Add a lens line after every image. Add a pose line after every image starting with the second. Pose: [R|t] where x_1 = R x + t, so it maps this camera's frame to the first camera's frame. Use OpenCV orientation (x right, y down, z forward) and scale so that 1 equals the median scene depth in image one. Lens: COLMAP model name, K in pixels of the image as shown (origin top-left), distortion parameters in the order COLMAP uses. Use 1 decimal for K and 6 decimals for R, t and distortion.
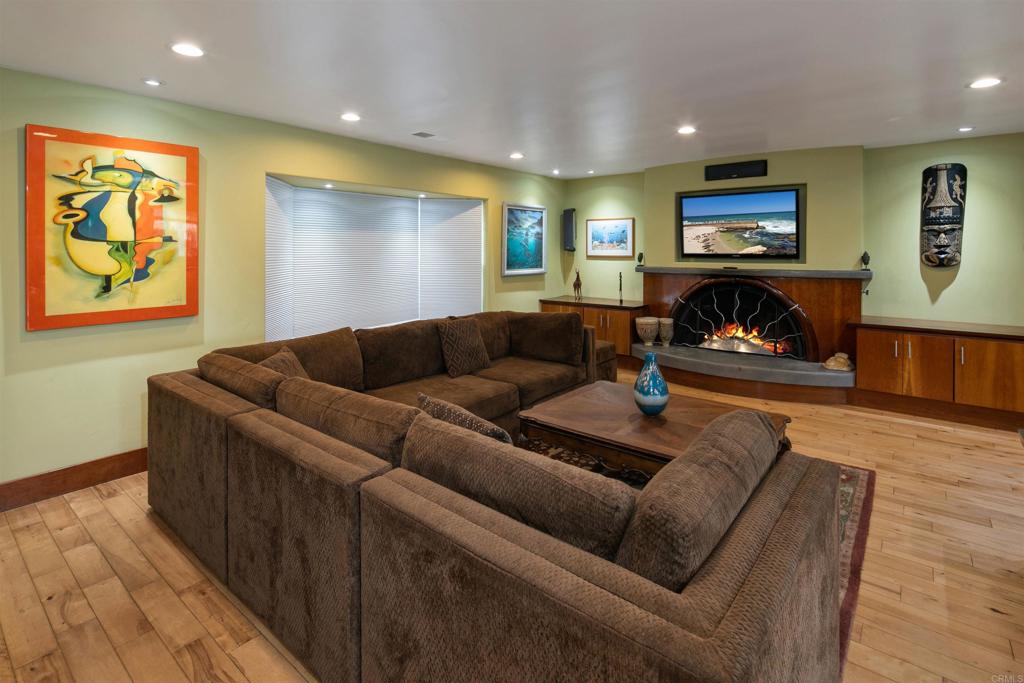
lens RADIAL K [[495.5, 0, 505.8], [0, 495.5, 252.9], [0, 0, 1]] dist [0.005253, -0.005449]
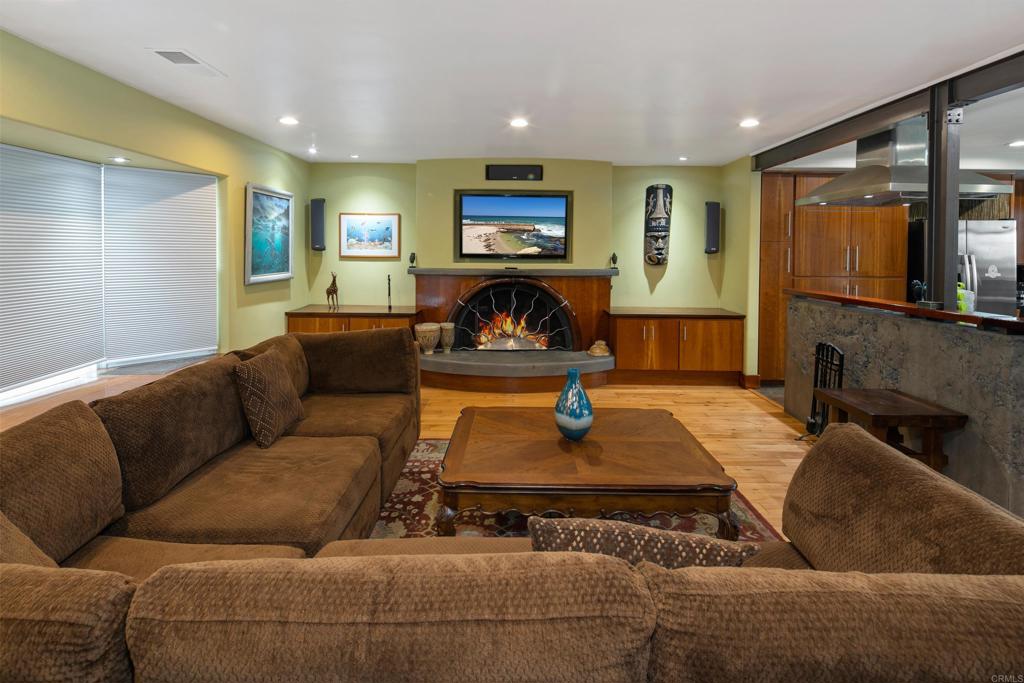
lens RADIAL K [[495.5, 0, 510.8], [0, 495.5, 261.2], [0, 0, 1]] dist [0.005253, -0.005449]
pose [[0.775179, -0.006988, 0.631703, -0.187335], [-0.004355, 0.999856, 0.016405, -0.000917], [-0.631727, -0.015468, 0.775037, 0.214368]]
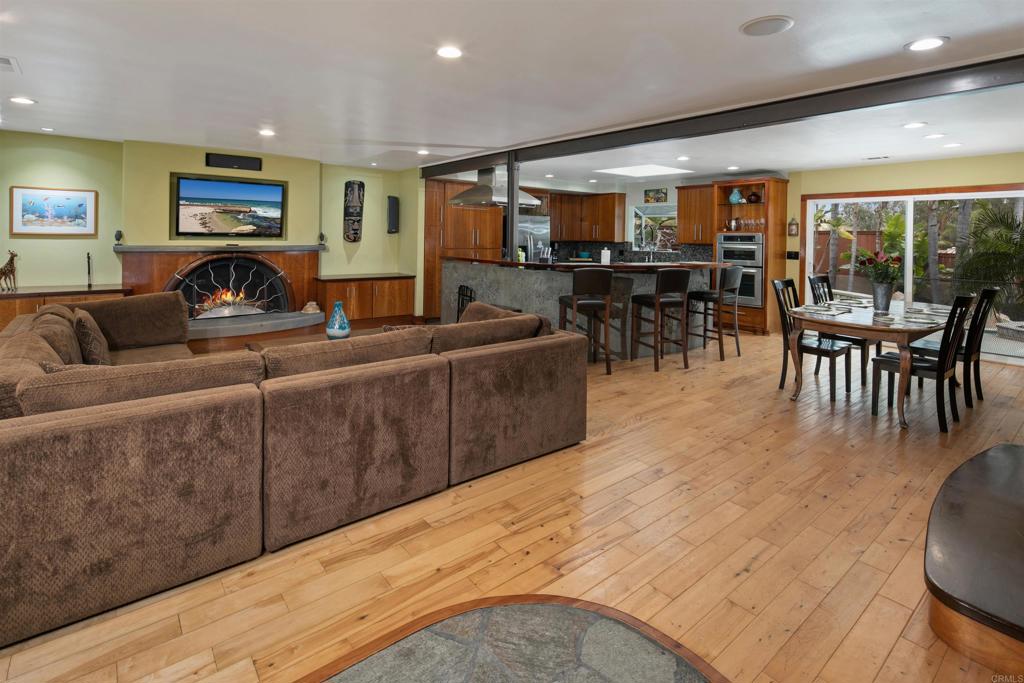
lens RADIAL K [[486.1, 0, 516.3], [0, 486.1, 243.4], [0, 0, 1]] dist [-0.012812, -0.000078]
pose [[0.198175, -0.014732, 0.980056, -0.532177], [-0.012483, 0.999768, 0.017553, -0.001729], [-0.980087, -0.015712, 0.197945, 0.115715]]
